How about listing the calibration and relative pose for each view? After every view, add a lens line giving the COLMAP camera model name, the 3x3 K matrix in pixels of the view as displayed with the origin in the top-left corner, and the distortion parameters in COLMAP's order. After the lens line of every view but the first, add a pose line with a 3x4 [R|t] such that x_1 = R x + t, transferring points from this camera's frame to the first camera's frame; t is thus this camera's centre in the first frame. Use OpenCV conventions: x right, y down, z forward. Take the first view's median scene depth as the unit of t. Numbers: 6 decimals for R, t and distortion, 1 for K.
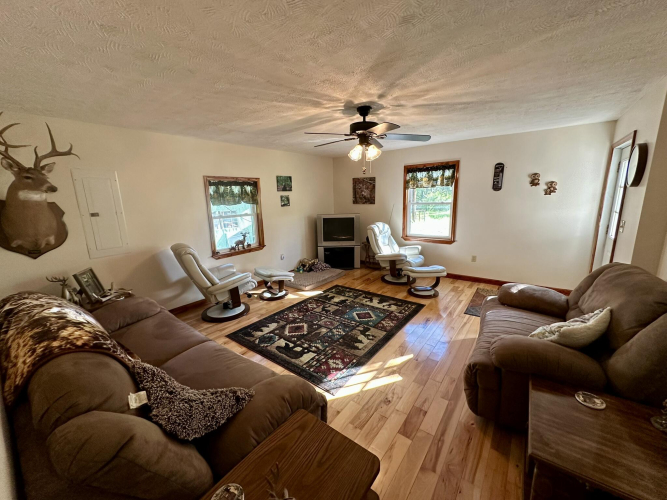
lens RADIAL K [[268.2, 0, 332.7], [0, 268.2, 249.3], [0, 0, 1]] dist [-0.000548, 0.000179]
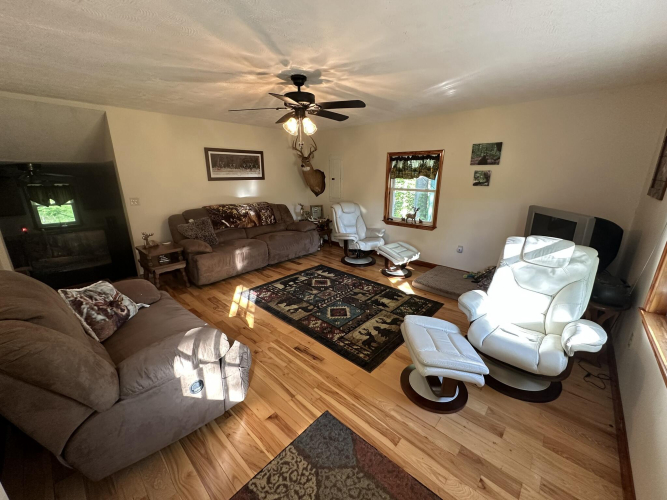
lens RADIAL K [[268.2, 0, 334.0], [0, 268.2, 250.0], [0, 0, 1]] dist [-0.000548, 0.000179]
pose [[-0.094035, 0.300299, -0.949199, 0.889109], [-0.198143, 0.928705, 0.313444, -0.213421], [0.975652, 0.217552, -0.027829, 0.964933]]
